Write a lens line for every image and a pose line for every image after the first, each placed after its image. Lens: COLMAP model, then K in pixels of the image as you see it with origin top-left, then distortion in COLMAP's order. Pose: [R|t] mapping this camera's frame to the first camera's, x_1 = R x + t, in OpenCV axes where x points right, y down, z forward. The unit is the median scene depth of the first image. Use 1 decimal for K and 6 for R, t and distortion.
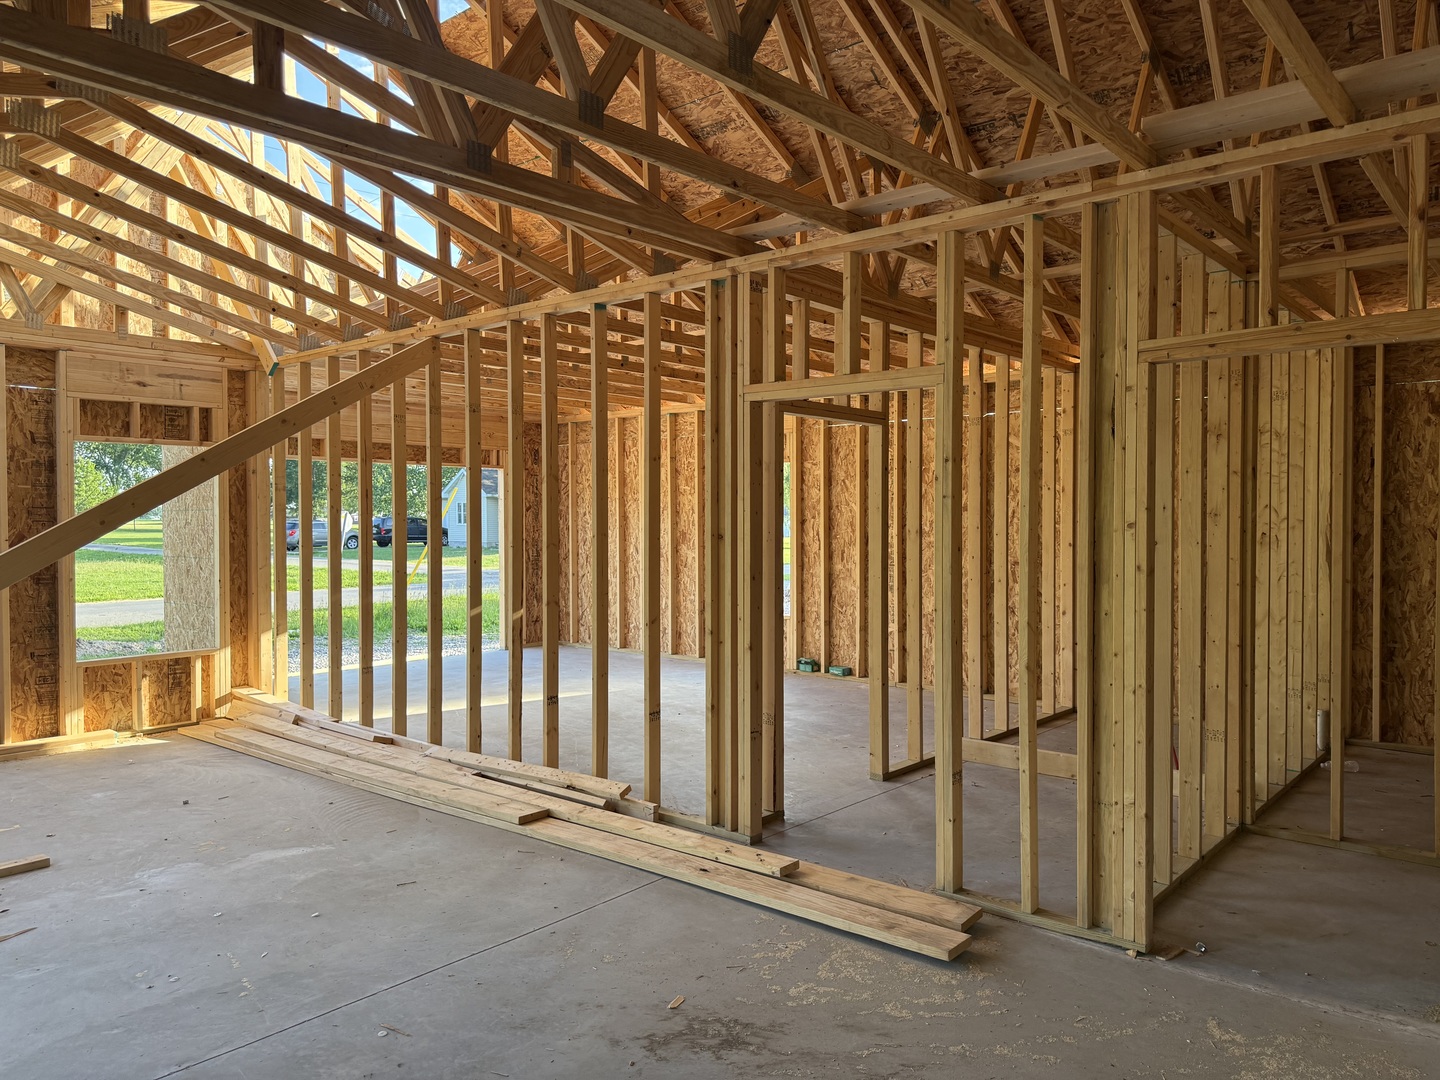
lens RADIAL K [[1025.6, 0, 715.8], [0, 1025.6, 538.3], [0, 0, 1]] dist [0.009103, -0.009373]
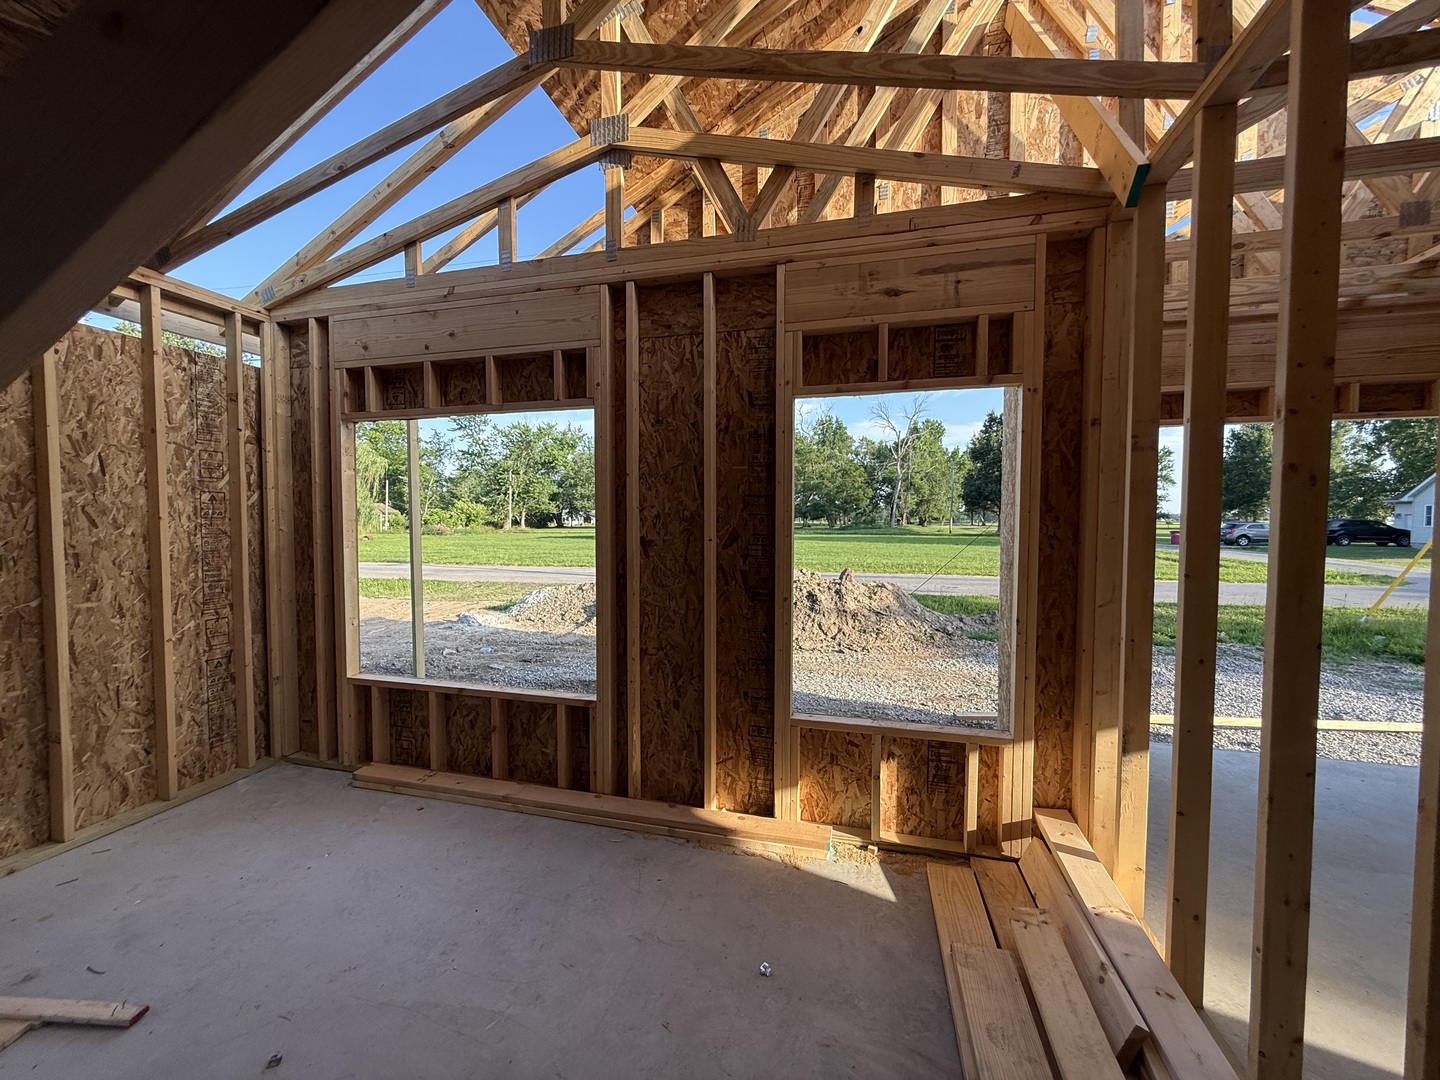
lens RADIAL K [[575.1, 0, 707.7], [0, 575.1, 533.4], [0, 0, 1]] dist [-0.003943, 0.000390]
pose [[0.434464, 0.040320, -0.899786, -0.286122], [-0.015347, 0.999184, 0.037363, -0.016767], [0.900559, -0.002424, 0.434728, 0.737639]]
